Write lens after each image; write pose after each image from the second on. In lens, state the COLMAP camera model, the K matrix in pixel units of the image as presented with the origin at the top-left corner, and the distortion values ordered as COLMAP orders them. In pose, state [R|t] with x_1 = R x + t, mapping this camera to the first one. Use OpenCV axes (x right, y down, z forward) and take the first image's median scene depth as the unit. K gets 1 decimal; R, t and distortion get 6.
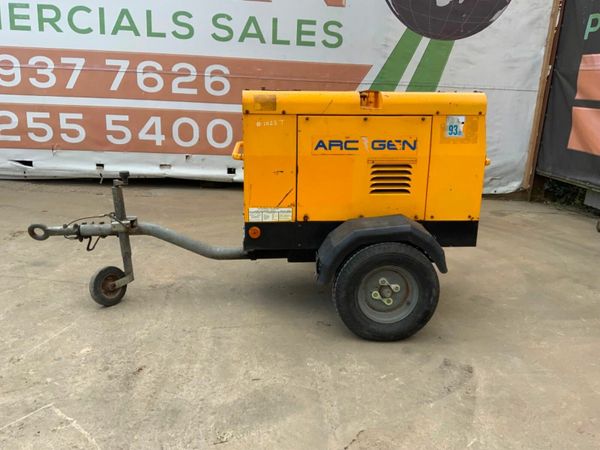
lens RADIAL K [[504.8, 0, 297.7], [0, 504.8, 226.2], [0, 0, 1]] dist [0.060378, -0.115433]
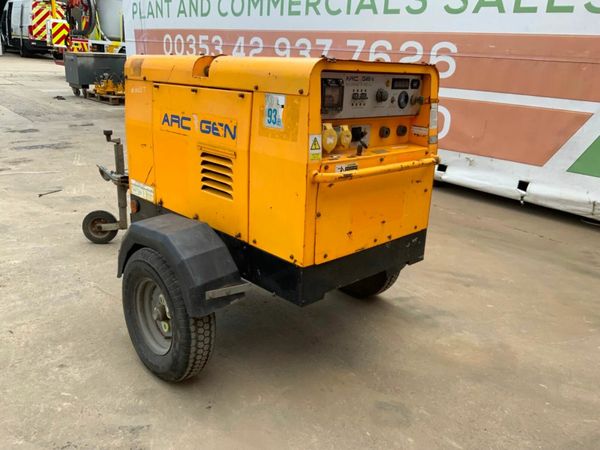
lens RADIAL K [[504.8, 0, 296.4], [0, 504.8, 222.9], [0, 0, 1]] dist [0.060378, -0.115433]
pose [[0.626027, 0.238643, -0.742388, 0.831431], [-0.233706, 0.965678, 0.113345, -0.137719], [0.743957, 0.102544, 0.660313, 0.608062]]
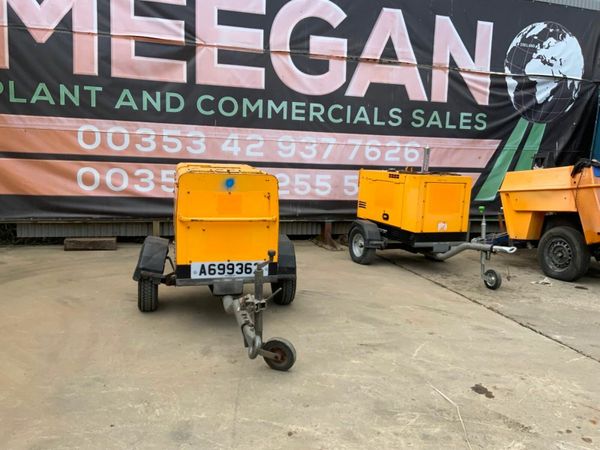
lens RADIAL K [[504.8, 0, 302.0], [0, 504.8, 224.2], [0, 0, 1]] dist [0.060378, -0.115433]
pose [[-0.187189, -0.189122, 0.963947, -1.518051], [0.216993, 0.949090, 0.228345, -0.432603], [-0.958057, 0.251914, -0.136621, 1.113652]]
